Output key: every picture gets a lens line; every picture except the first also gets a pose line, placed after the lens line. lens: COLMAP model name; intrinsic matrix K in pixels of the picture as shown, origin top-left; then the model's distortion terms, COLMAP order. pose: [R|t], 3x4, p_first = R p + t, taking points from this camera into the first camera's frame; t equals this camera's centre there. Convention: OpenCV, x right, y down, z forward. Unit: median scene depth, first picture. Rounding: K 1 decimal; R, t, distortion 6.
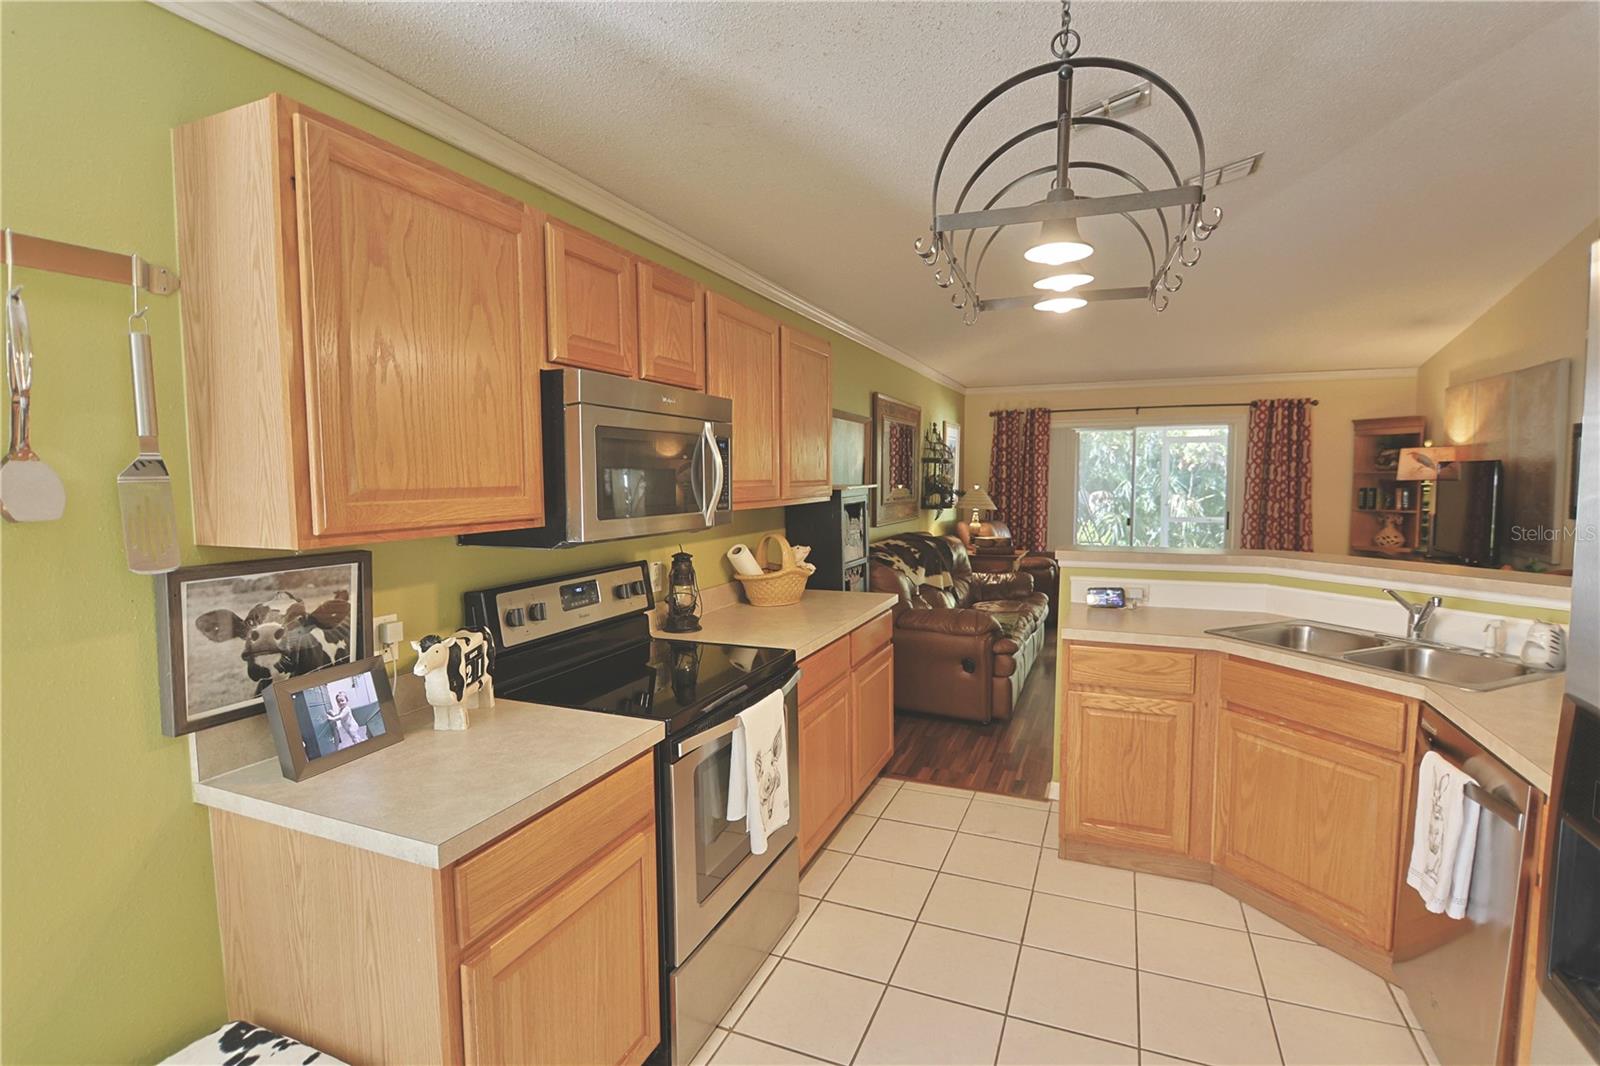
lens RADIAL K [[759.2, 0, 798.3], [0, 759.2, 534.3], [0, 0, 1]] dist [0.001716, -0.000844]
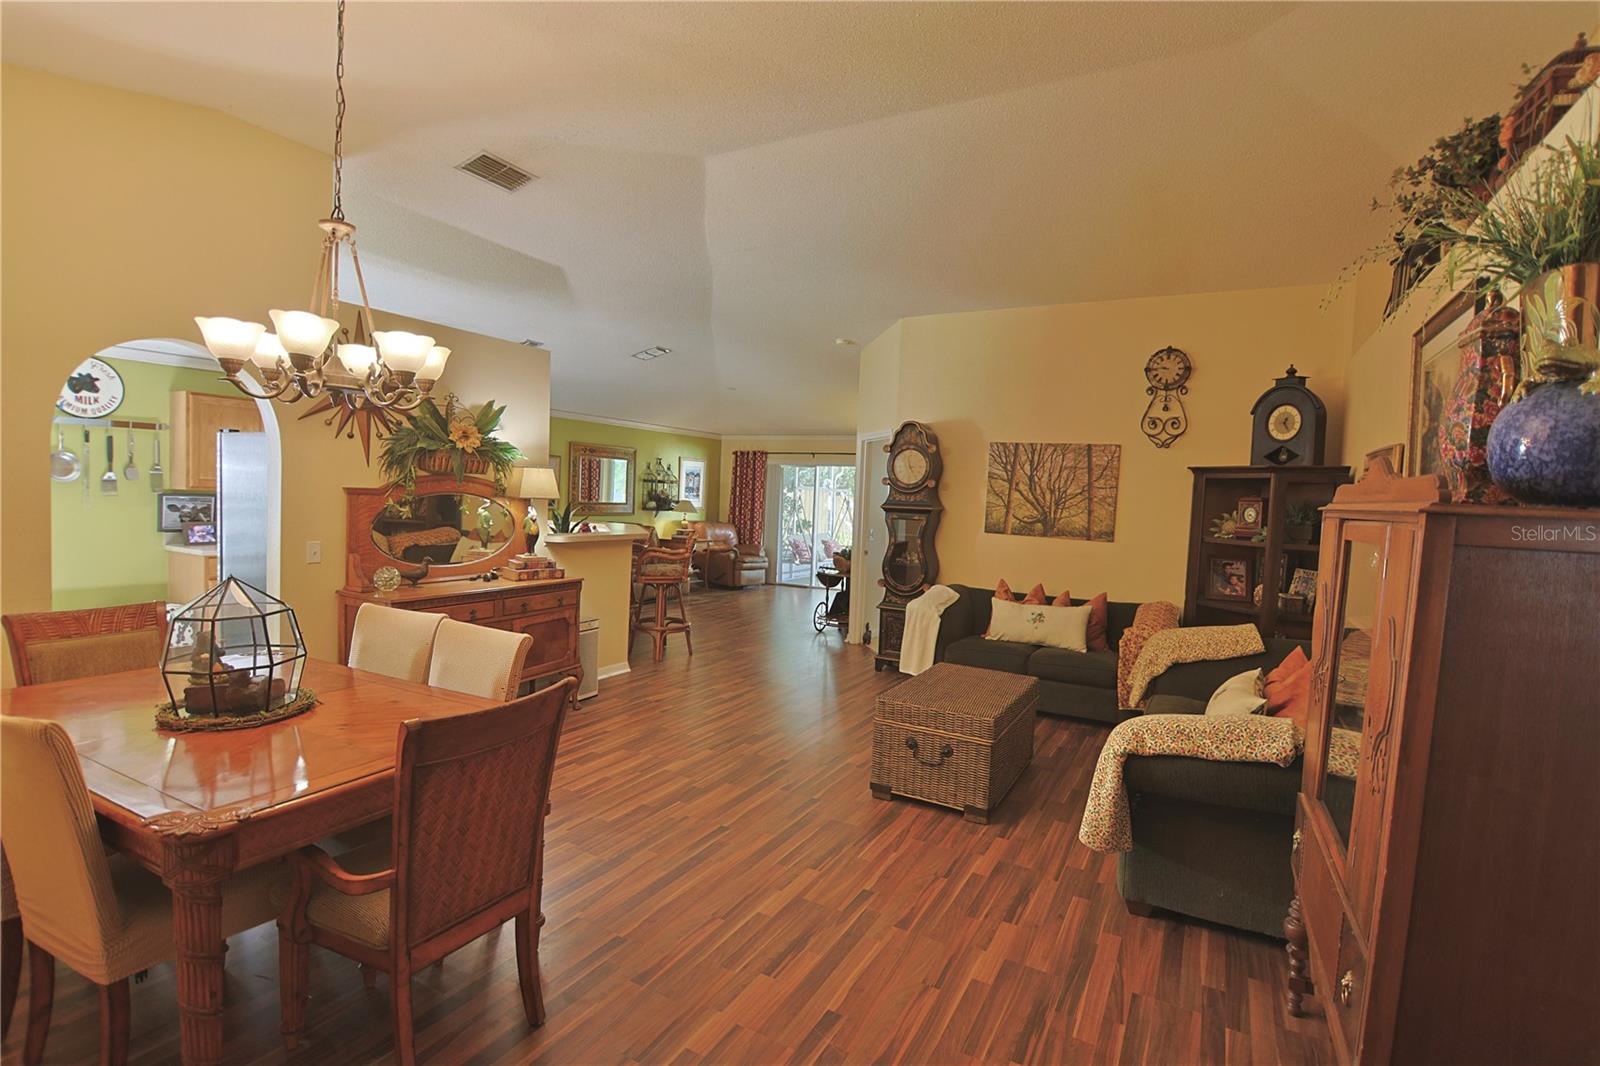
lens RADIAL K [[759.2, 0, 800.9], [0, 759.2, 533.1], [0, 0, 1]] dist [0.001716, -0.000844]
pose [[0.993487, 0.056570, -0.098912, 0.633234], [-0.058818, 0.998069, -0.019955, 0.028767], [0.097592, 0.025643, 0.994896, -0.576212]]
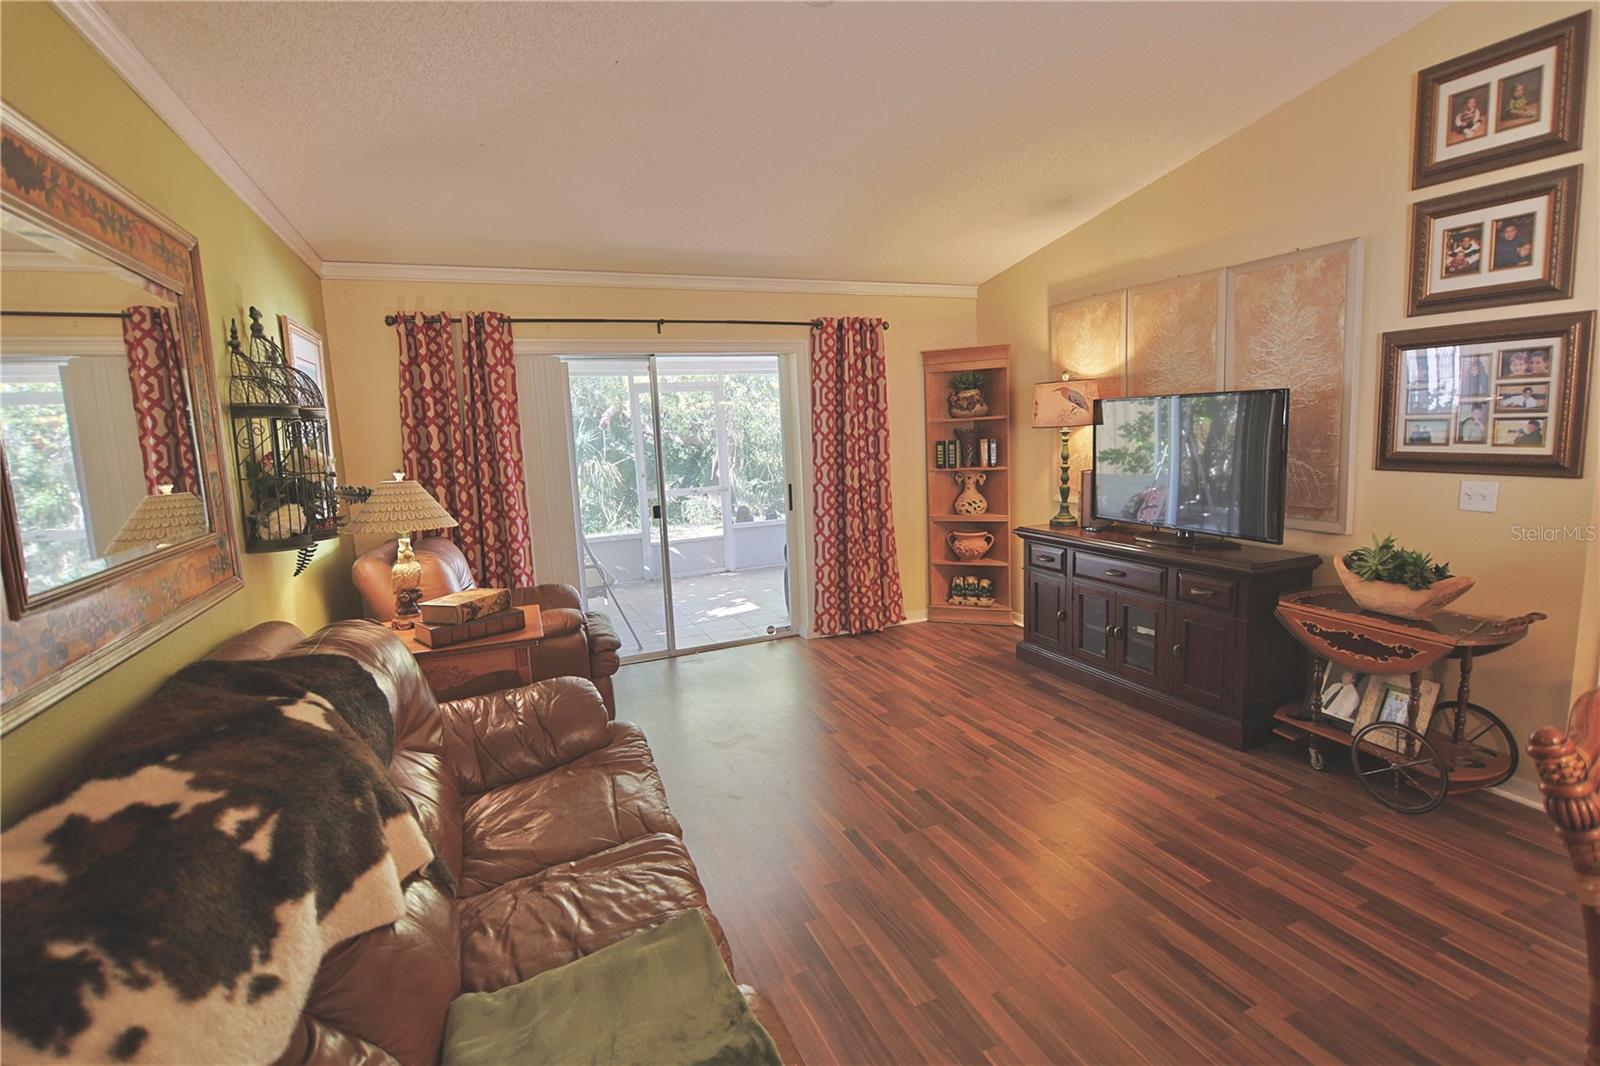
lens RADIAL K [[759.2, 0, 800.4], [0, 759.2, 523.6], [0, 0, 1]] dist [0.001716, -0.000844]
pose [[0.694548, -0.117191, 0.709838, 0.089489], [0.095557, 0.992929, 0.070429, -0.044536], [-0.713072, 0.018914, 0.700835, 0.550099]]
